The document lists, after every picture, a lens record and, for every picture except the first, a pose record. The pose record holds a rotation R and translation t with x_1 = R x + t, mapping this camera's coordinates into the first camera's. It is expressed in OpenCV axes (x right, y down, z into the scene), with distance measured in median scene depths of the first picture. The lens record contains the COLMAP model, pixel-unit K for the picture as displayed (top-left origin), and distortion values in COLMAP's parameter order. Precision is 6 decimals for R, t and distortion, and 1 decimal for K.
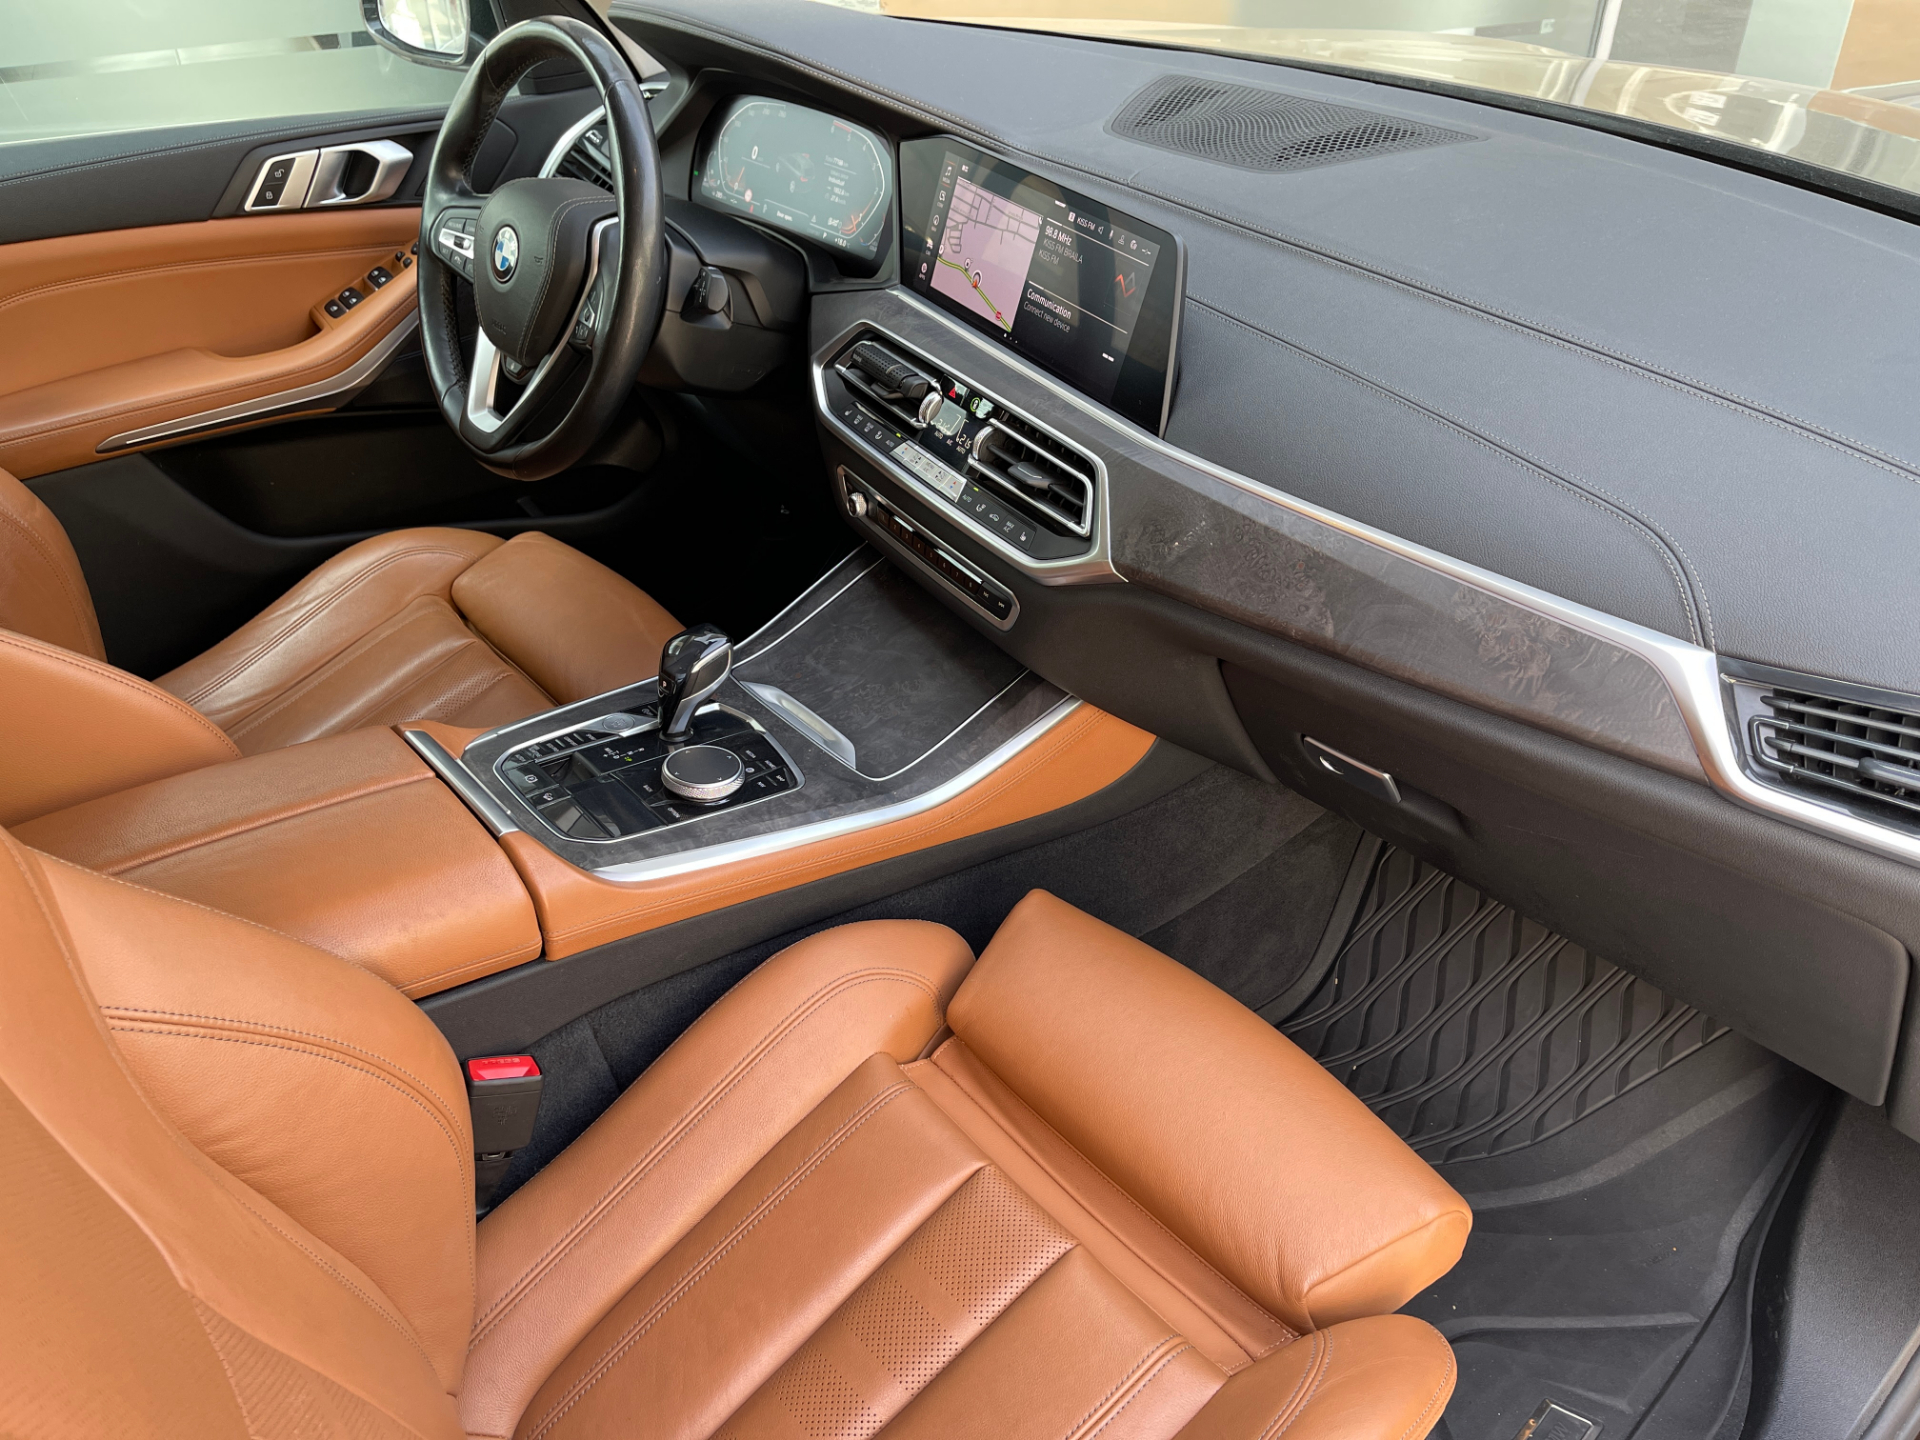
lens RADIAL K [[1470.8, 0, 942.3], [0, 1470.8, 729.8], [0, 0, 1]] dist [0.054484, -0.066970]
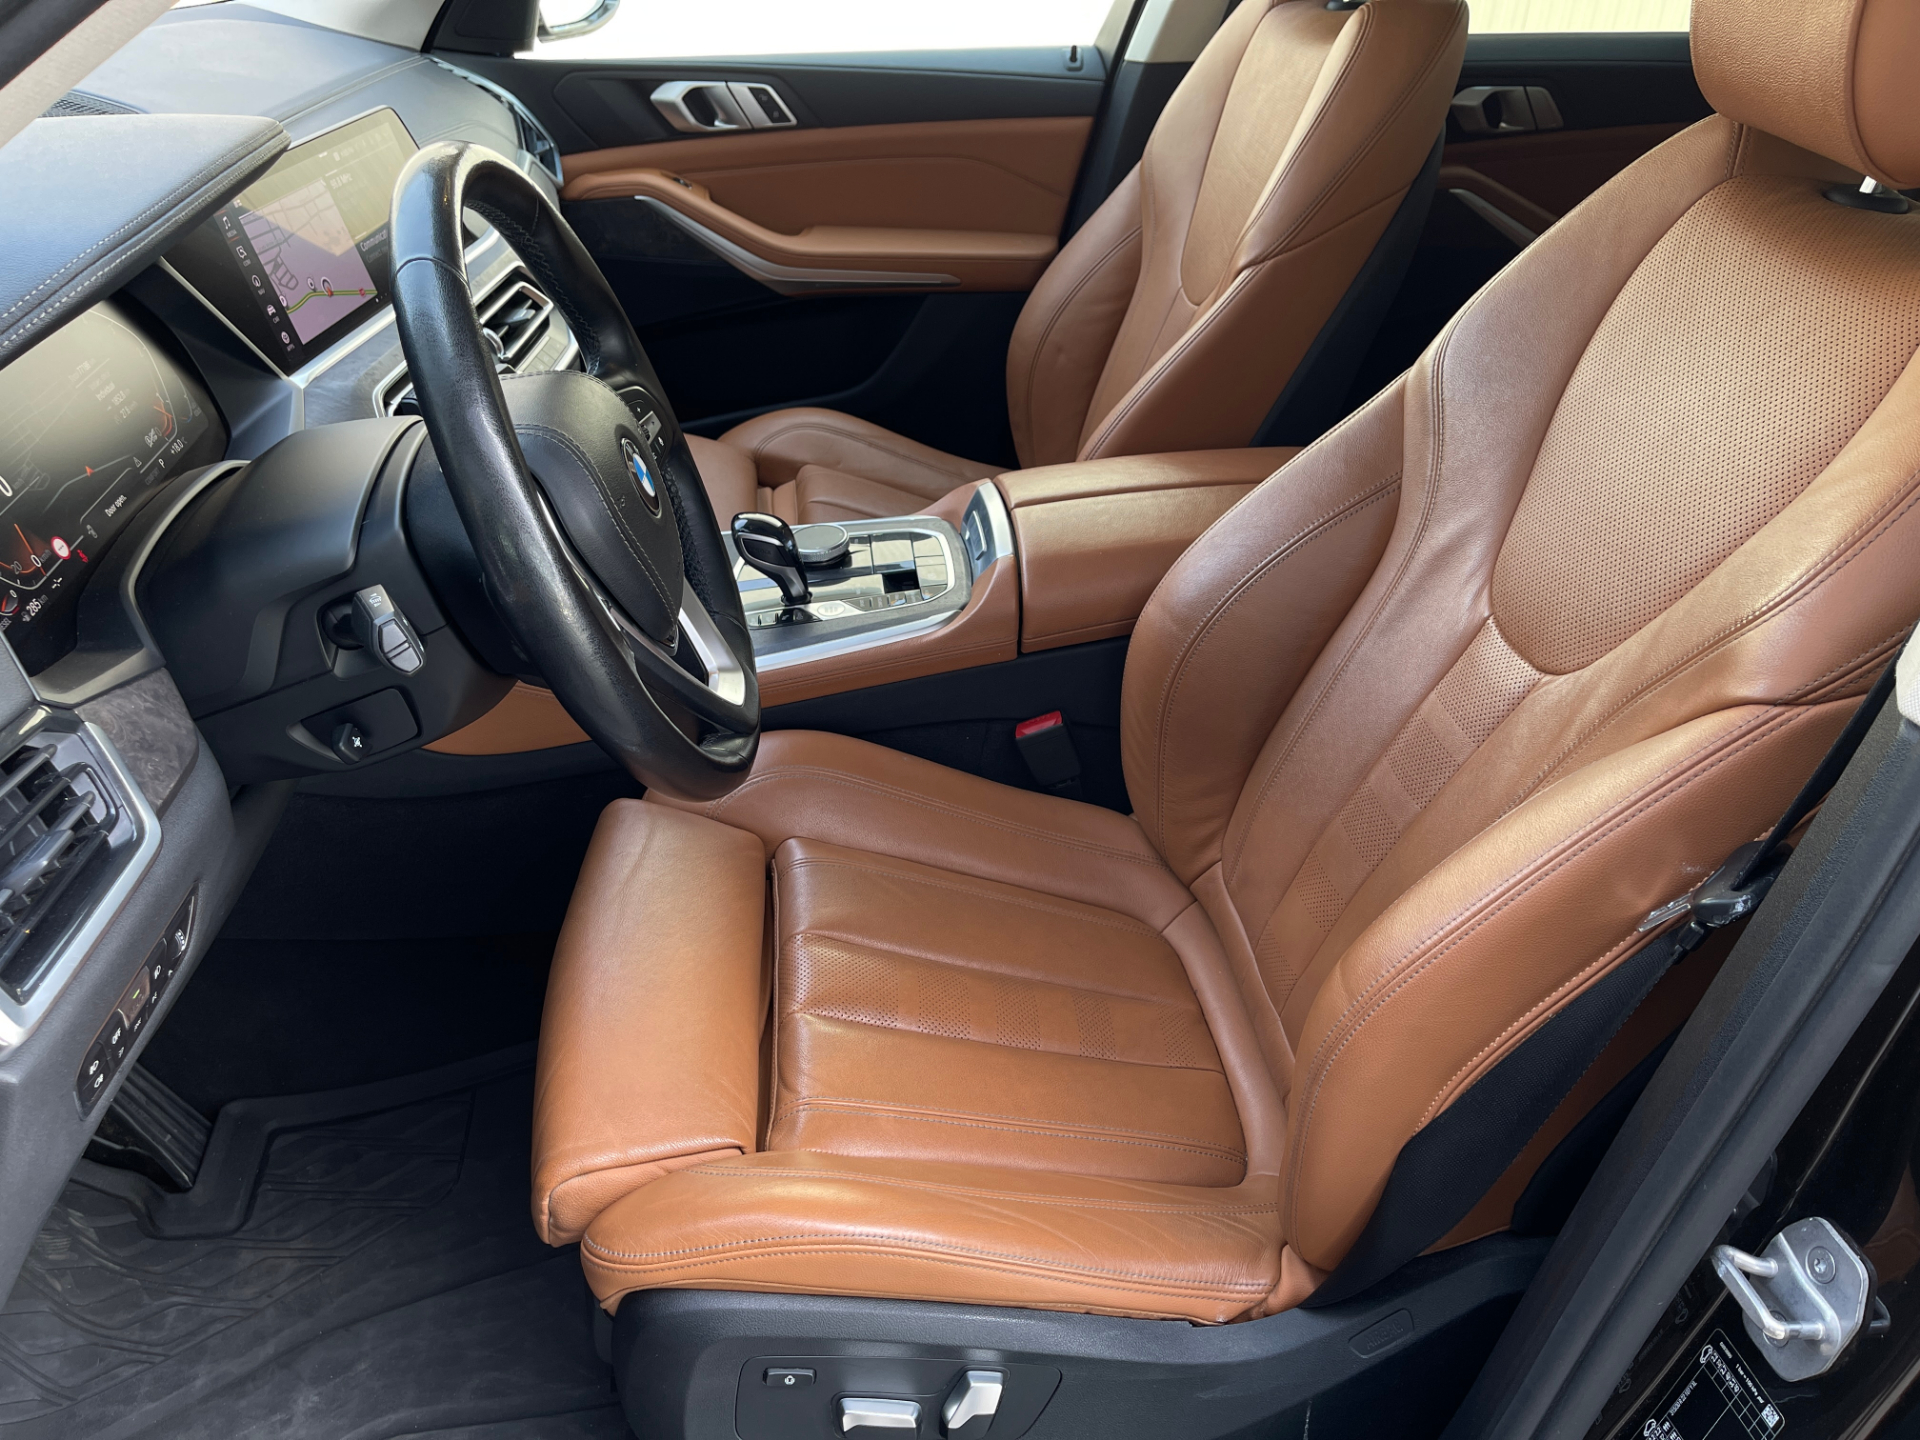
lens RADIAL K [[1470.8, 0, 975.2], [0, 1470.8, 726.4], [0, 0, 1]] dist [0.054484, -0.066970]
pose [[-0.835769, -0.321795, 0.444902, -0.782845], [0.279175, 0.448678, 0.848969, -0.825330], [-0.472812, 0.833748, -0.285154, 1.262448]]
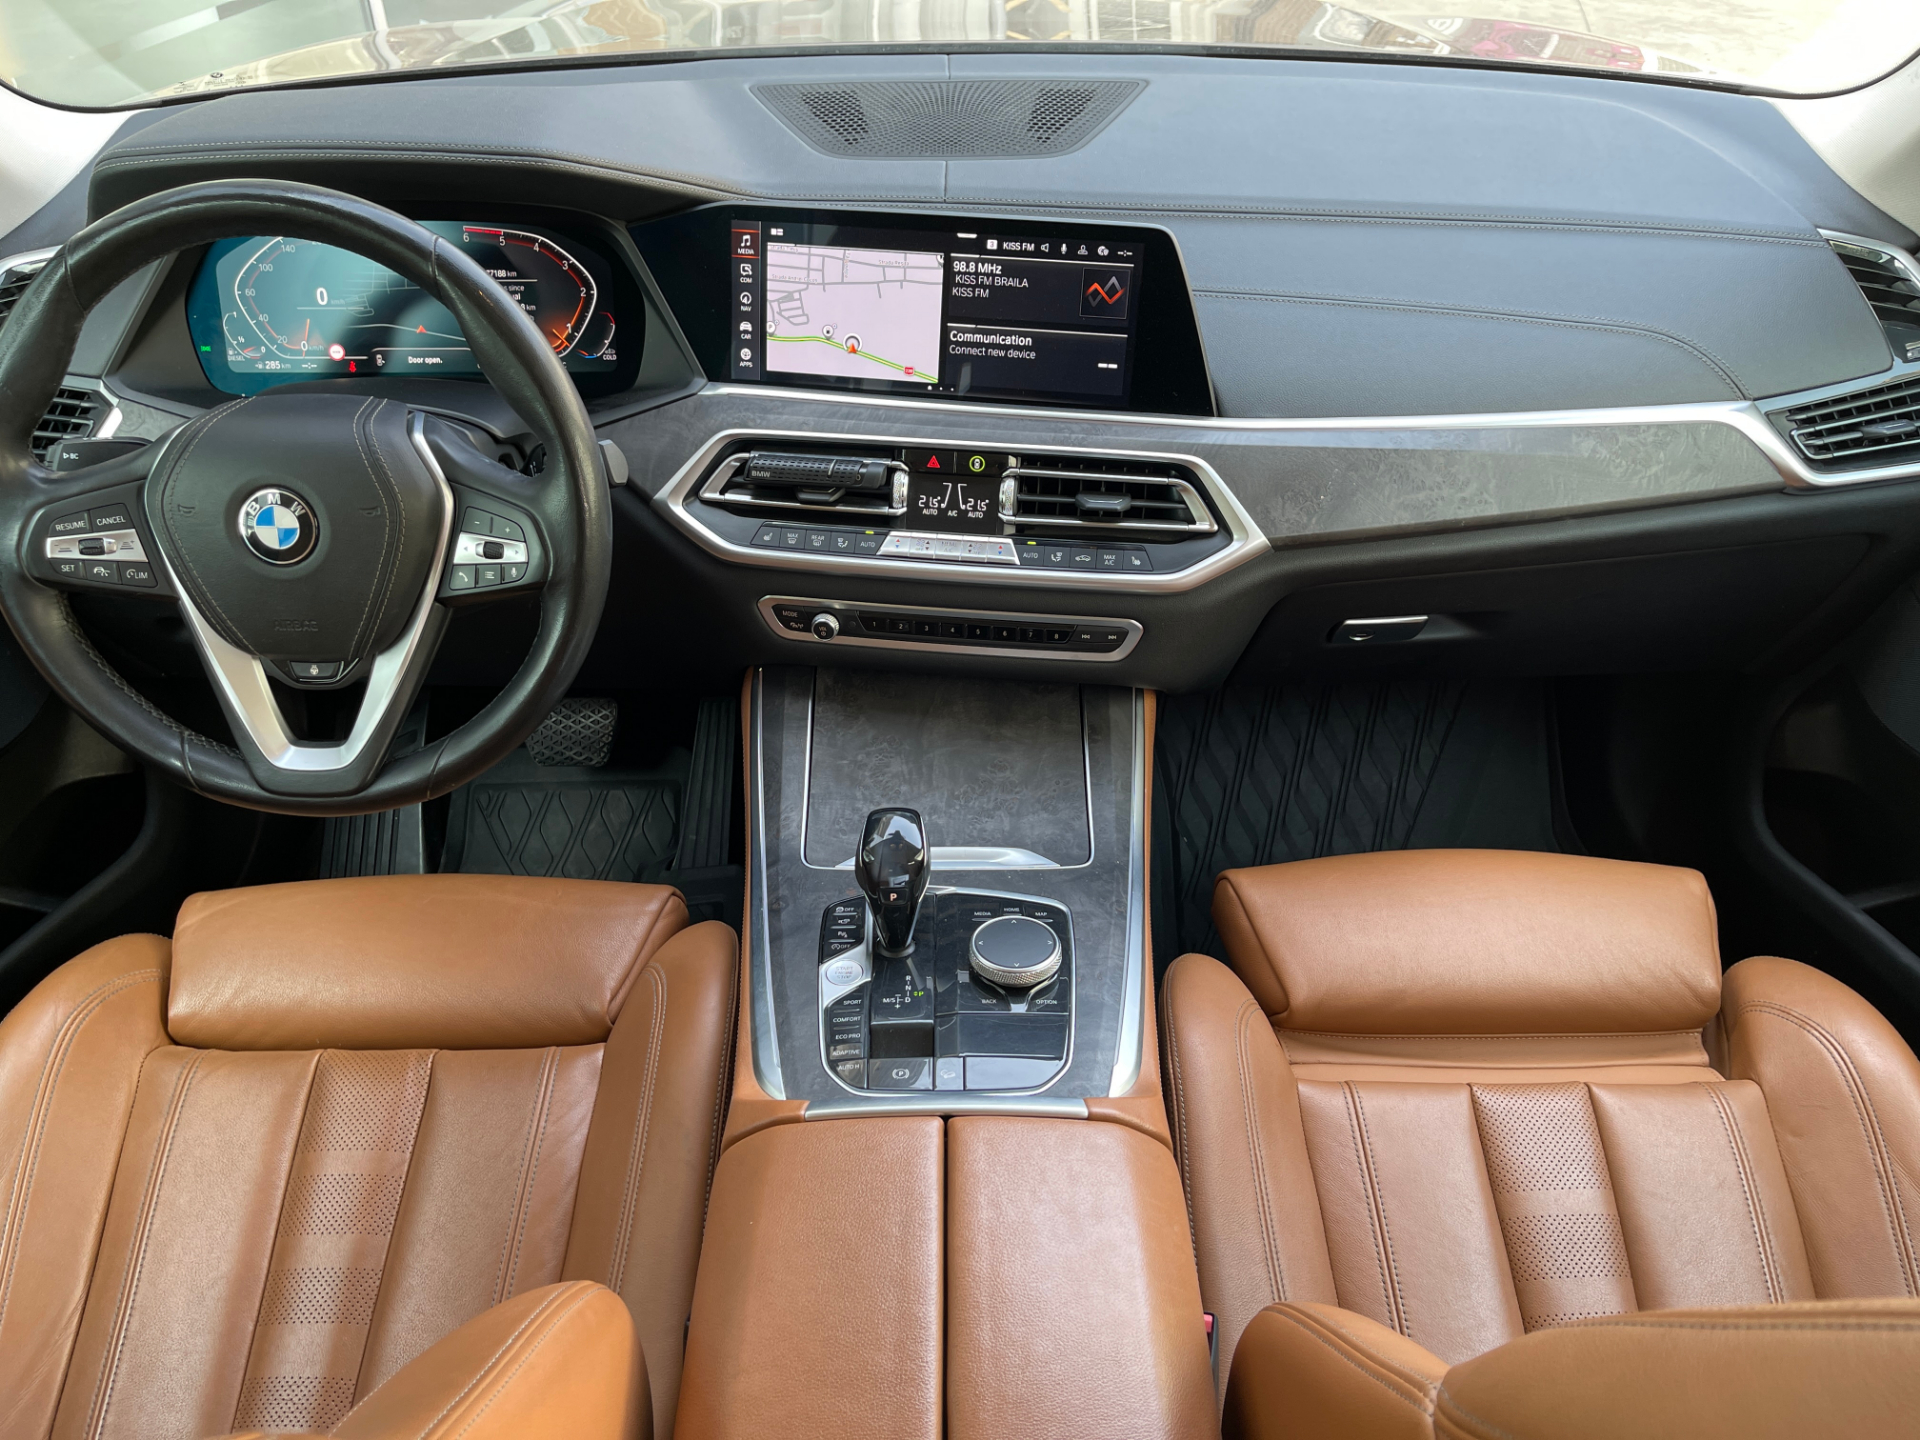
lens RADIAL K [[1470.8, 0, 947.9], [0, 1470.8, 732.5], [0, 0, 1]] dist [0.054484, -0.066970]
pose [[0.637595, -0.467187, 0.612543, -0.587855], [0.443416, 0.872767, 0.204110, -0.248668], [-0.629965, 0.141472, 0.763629, 0.298182]]
